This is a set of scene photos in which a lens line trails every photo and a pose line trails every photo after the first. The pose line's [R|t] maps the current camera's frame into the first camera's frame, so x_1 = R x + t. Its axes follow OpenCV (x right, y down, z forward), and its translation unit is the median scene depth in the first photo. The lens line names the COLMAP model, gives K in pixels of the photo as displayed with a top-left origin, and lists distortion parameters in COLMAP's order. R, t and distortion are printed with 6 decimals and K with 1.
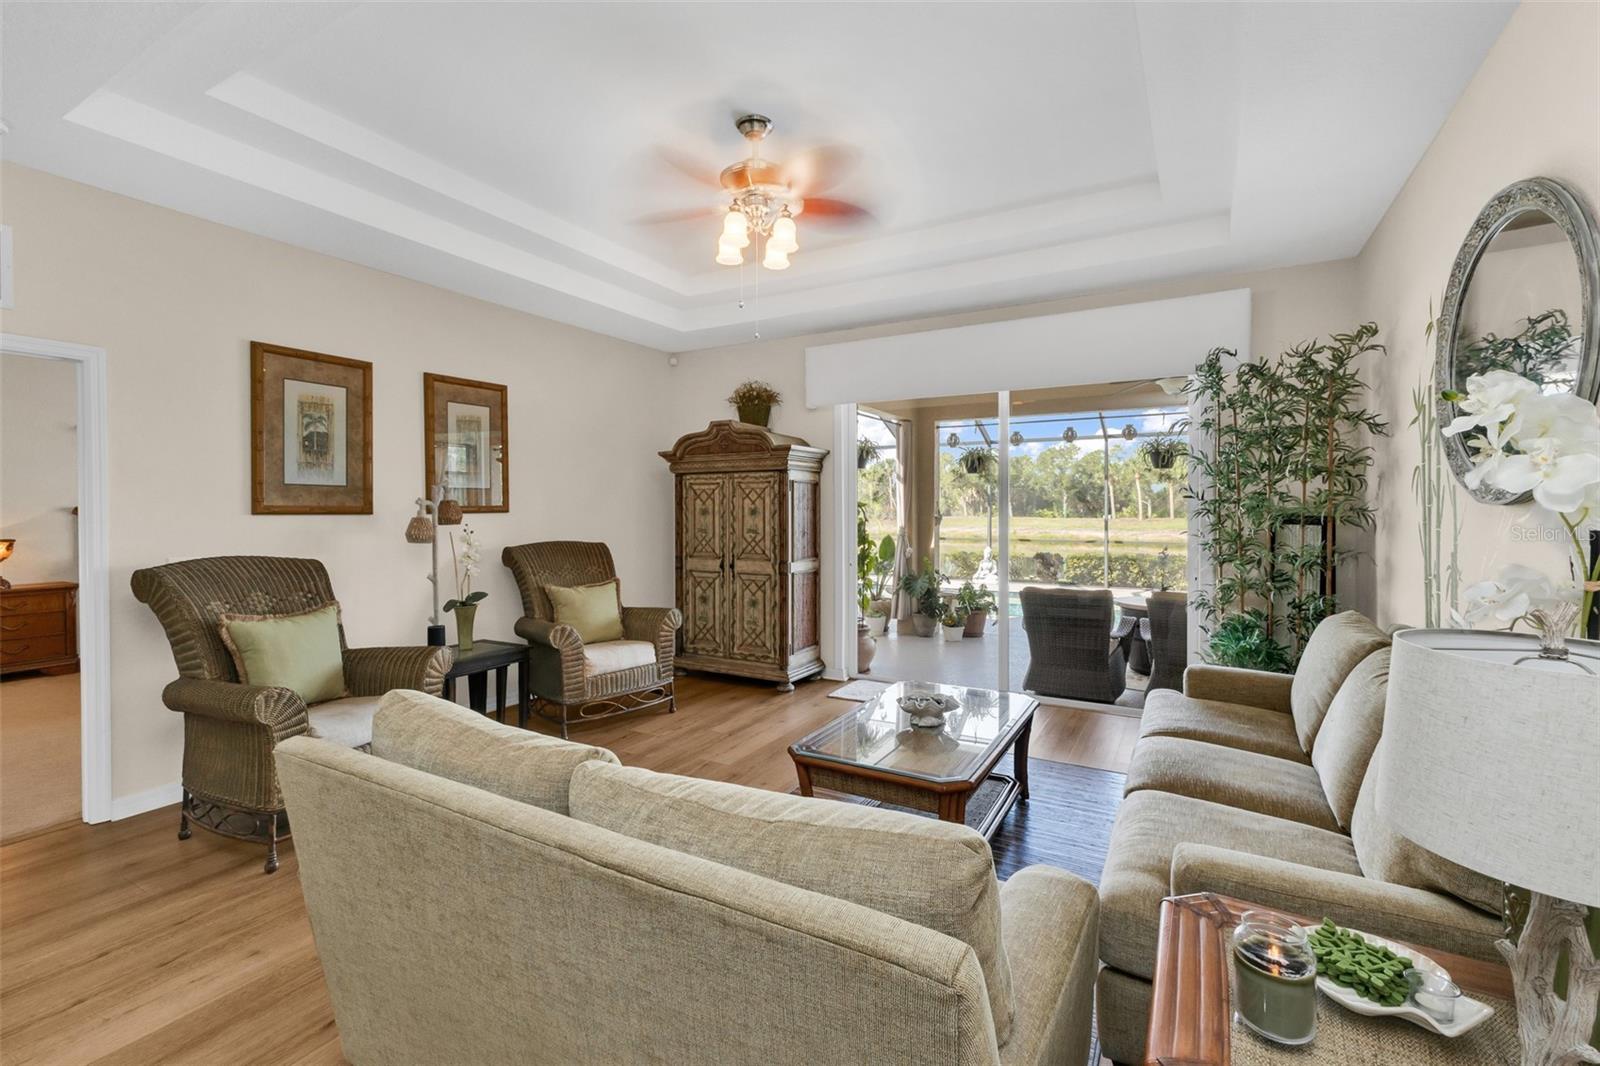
lens RADIAL K [[702.4, 0, 782.1], [0, 702.4, 506.3], [0, 0, 1]] dist [0.007904, -0.001590]
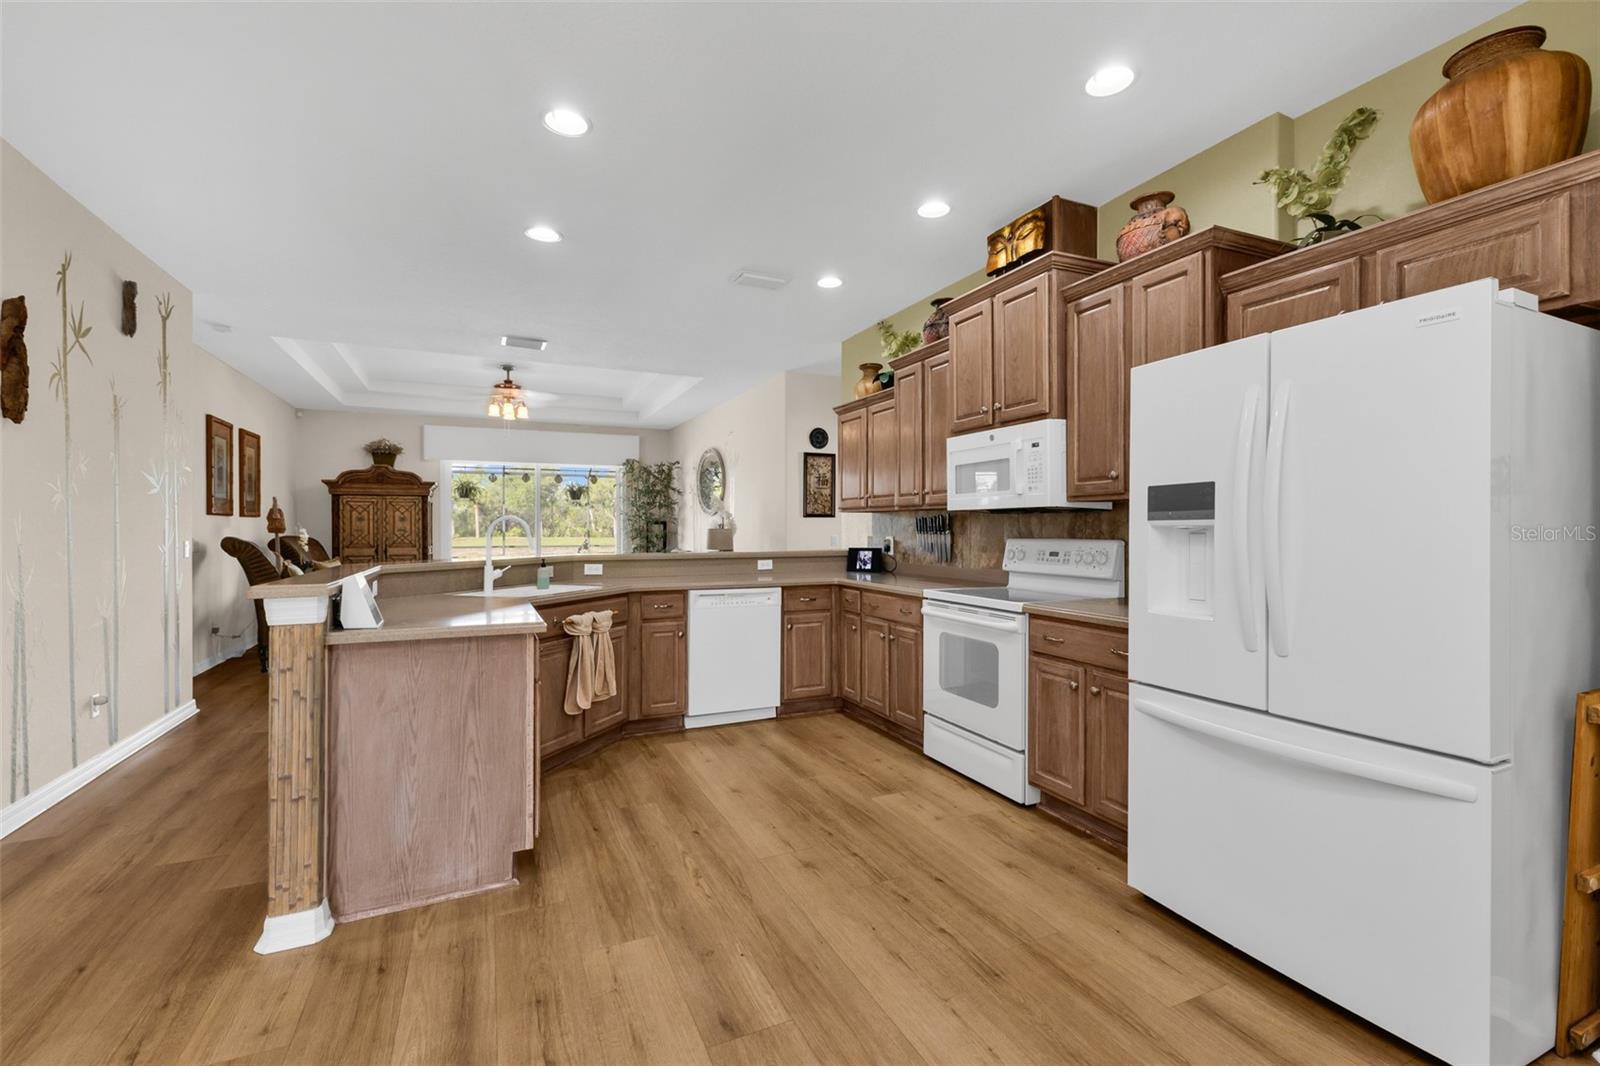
lens RADIAL K [[702.4, 0, 811.4], [0, 702.4, 526.5], [0, 0, 1]] dist [0.007904, -0.001590]
pose [[0.566968, 0.002904, 0.823735, -0.892392], [-0.000439, 0.999995, -0.003224, 0.031223], [-0.823740, 0.001466, 0.566966, -0.800613]]
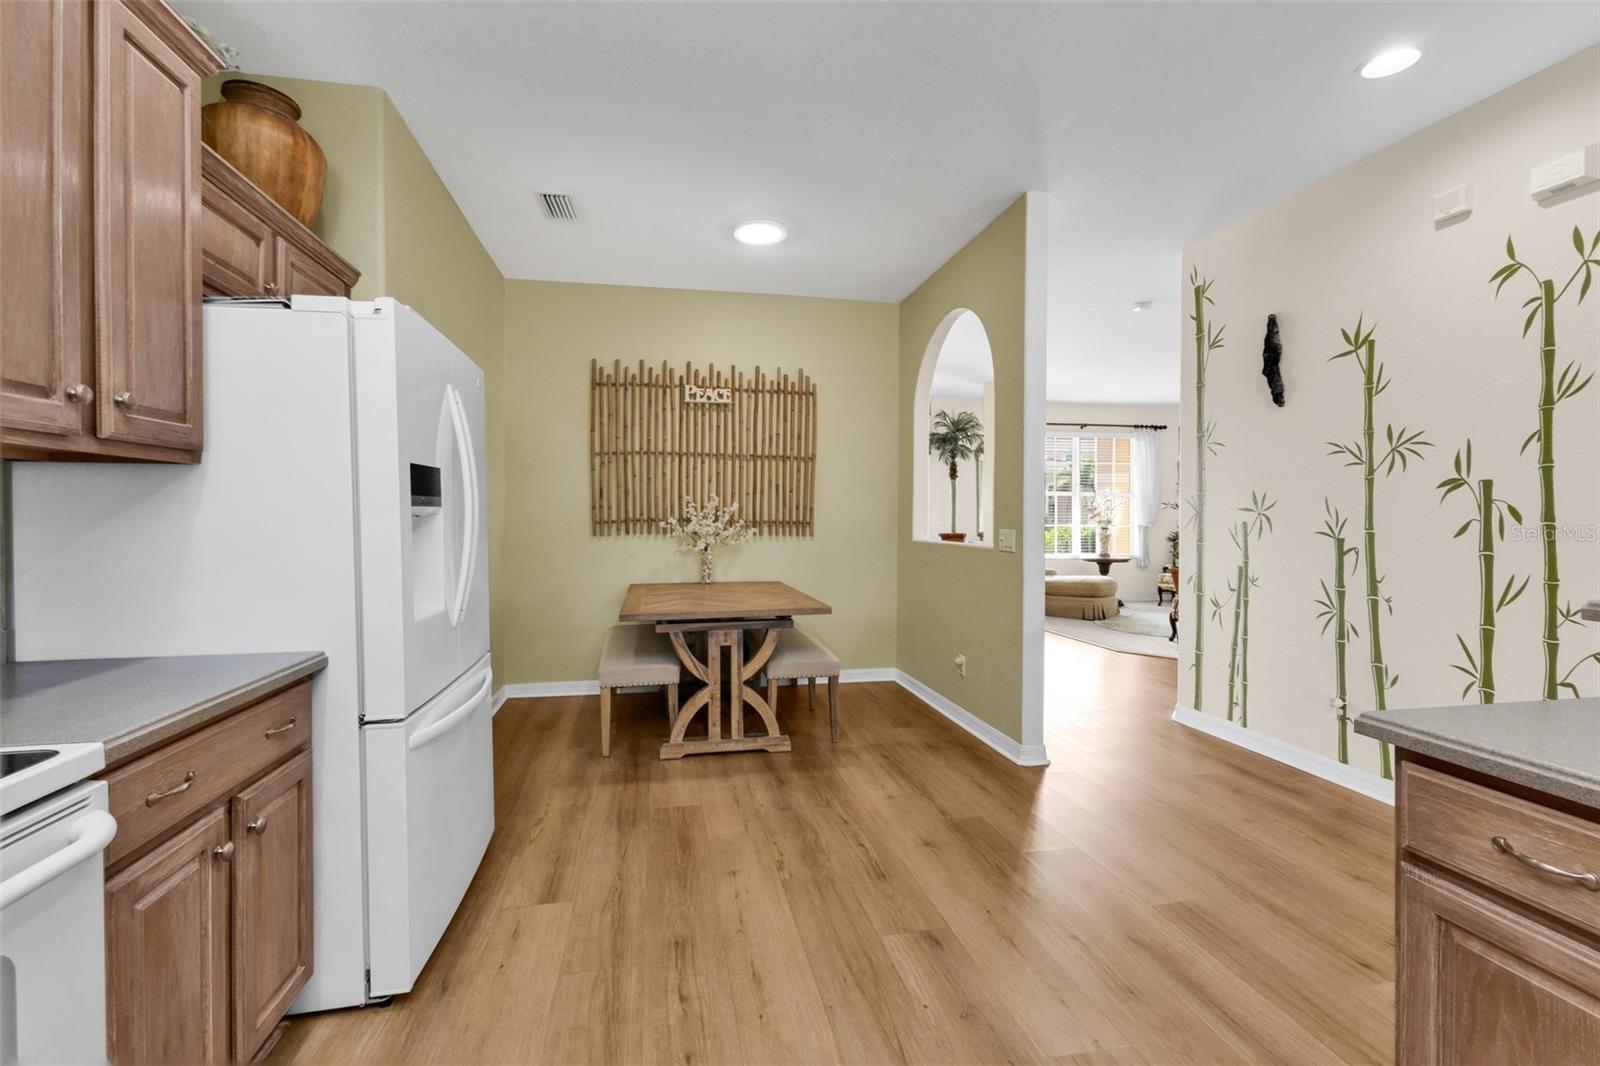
lens RADIAL K [[702.4, 0, 797.2], [0, 702.4, 530.4], [0, 0, 1]] dist [0.007904, -0.001590]
pose [[-0.743821, 0.017488, -0.668150, -0.340903], [0.003798, 0.999752, 0.021939, 0.031127], [0.668368, 0.013781, -0.743703, -0.353908]]
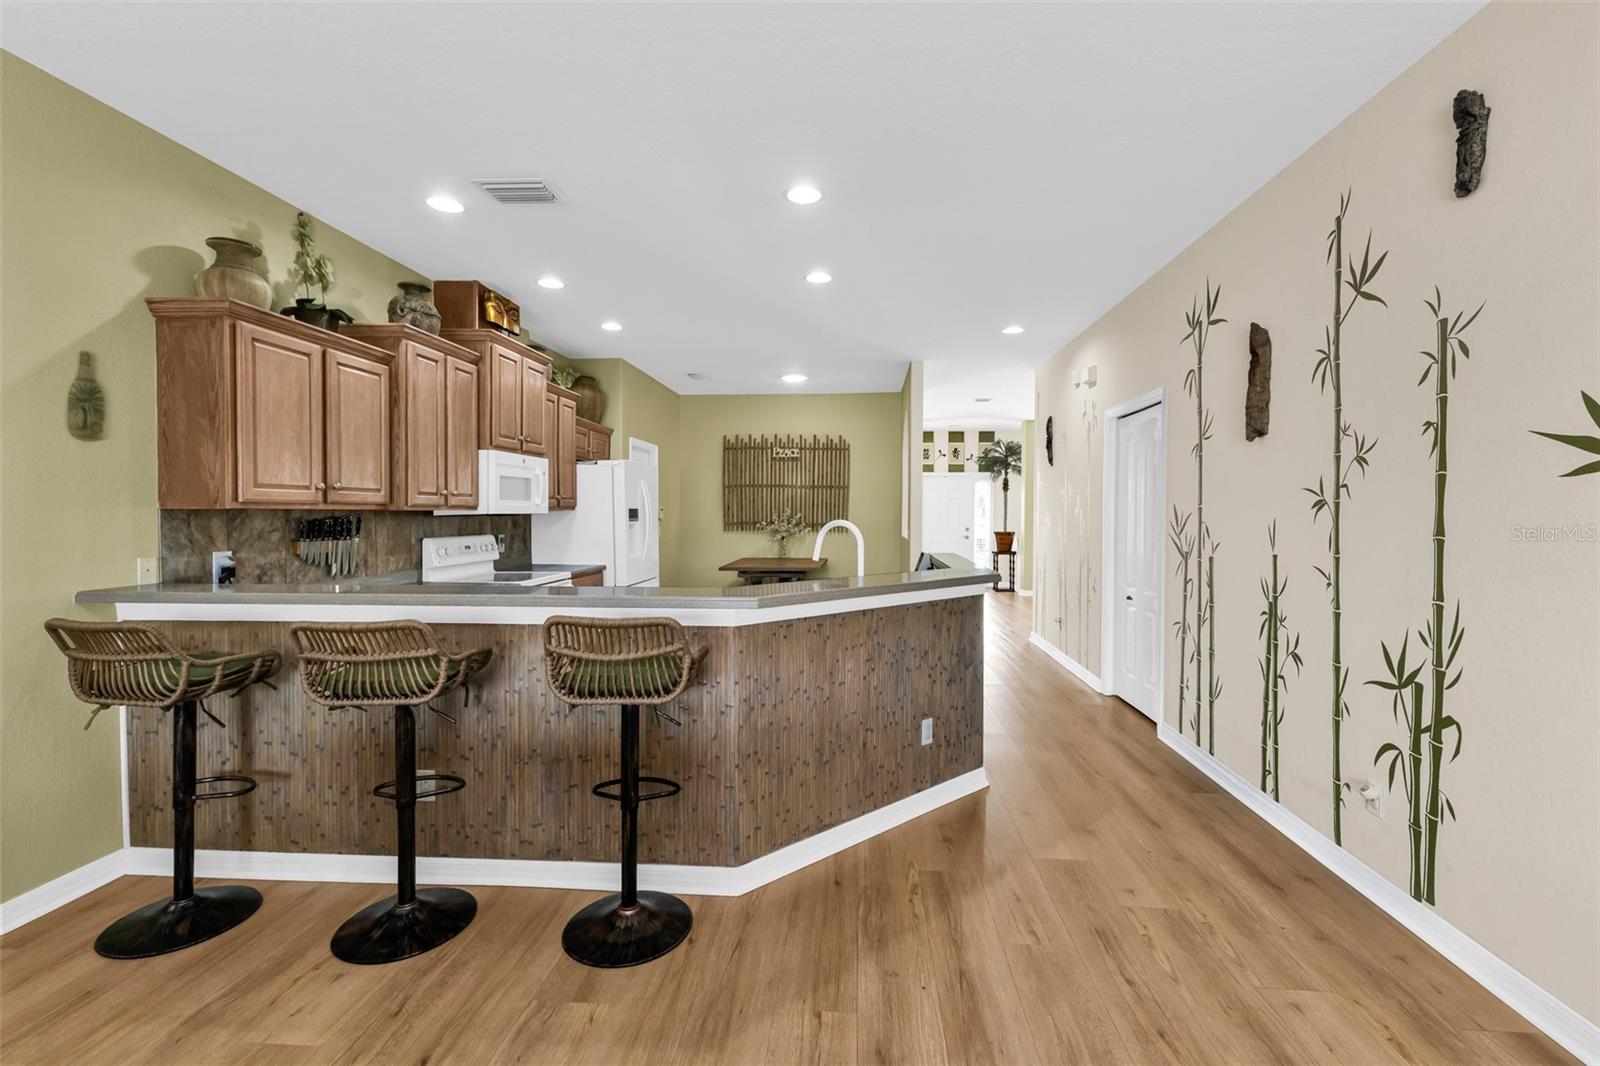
lens RADIAL K [[692.8, 0, 810.6], [0, 692.8, 527.4], [0, 0, 1]] dist [0.000361, -0.000079]
pose [[-0.896462, 0.010489, -0.442996, -0.207131], [-0.000024, 0.999719, 0.023719, 0.009698], [0.443121, 0.021274, -0.896210, 0.352646]]
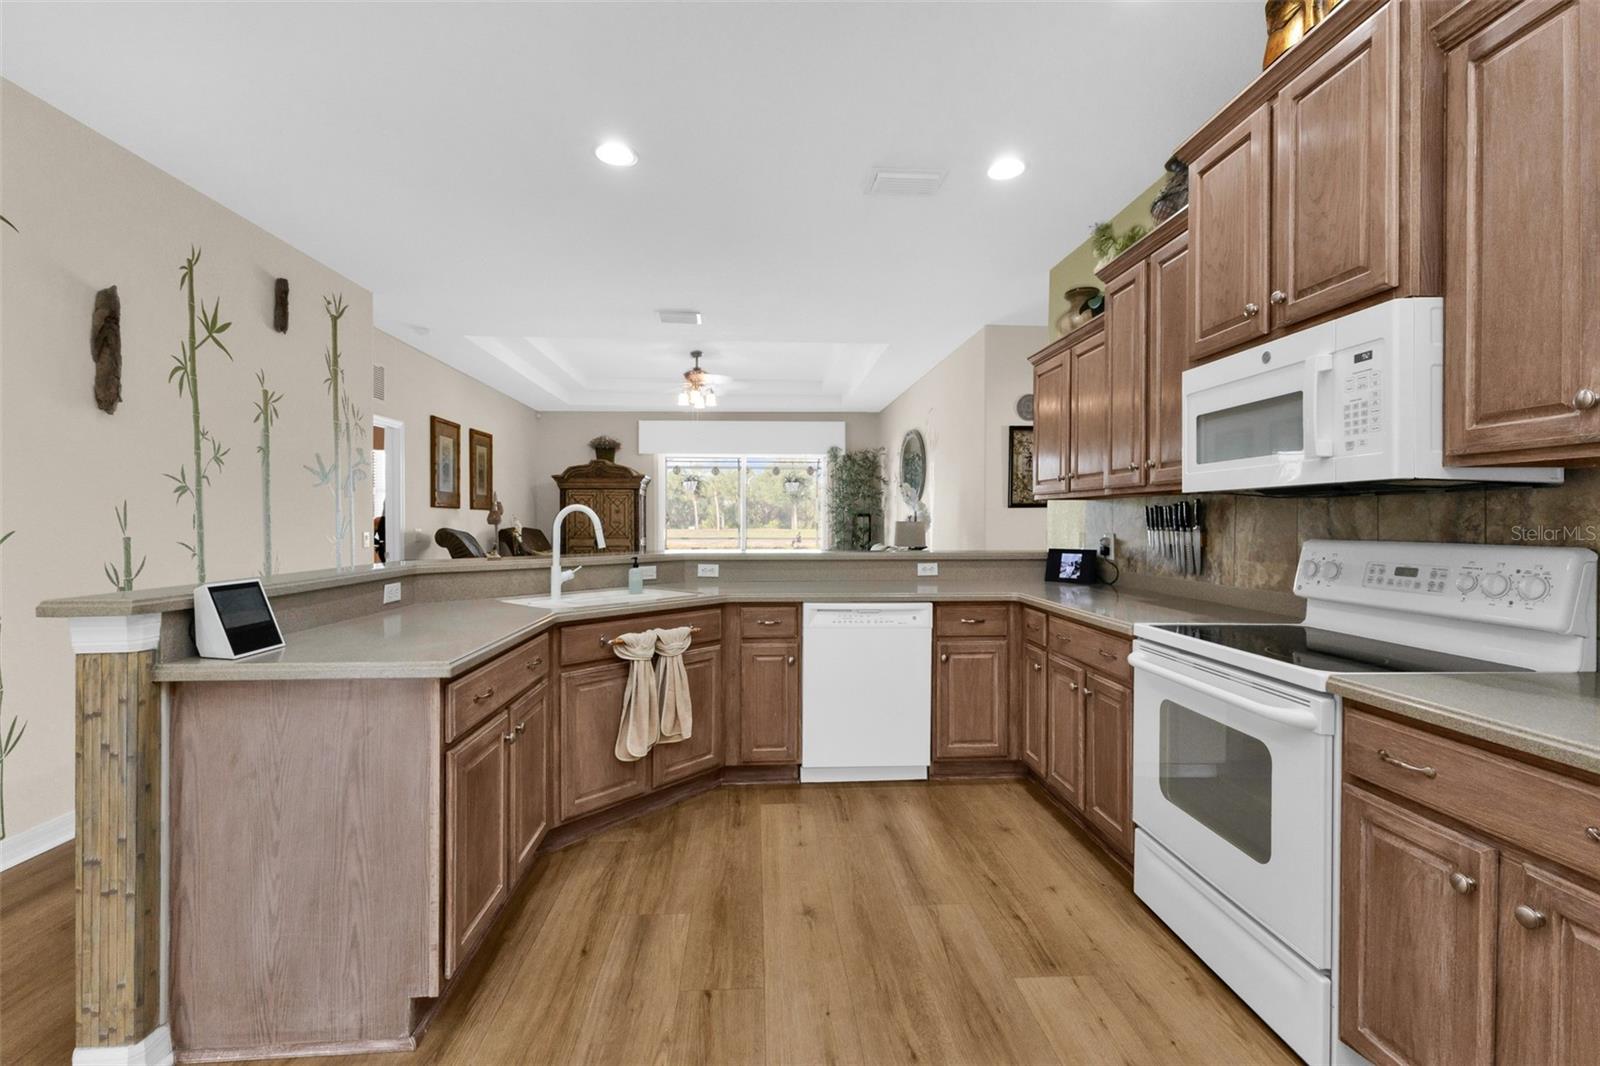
lens RADIAL K [[701.8, 0, 795.8], [0, 701.8, 527.4], [0, 0, 1]] dist [0.009137, -0.003032]
pose [[0.829544, -0.002792, 0.558435, -0.661827], [-0.002848, 0.999953, 0.009231, 0.030482], [-0.558434, -0.009248, 0.829497, -0.733858]]
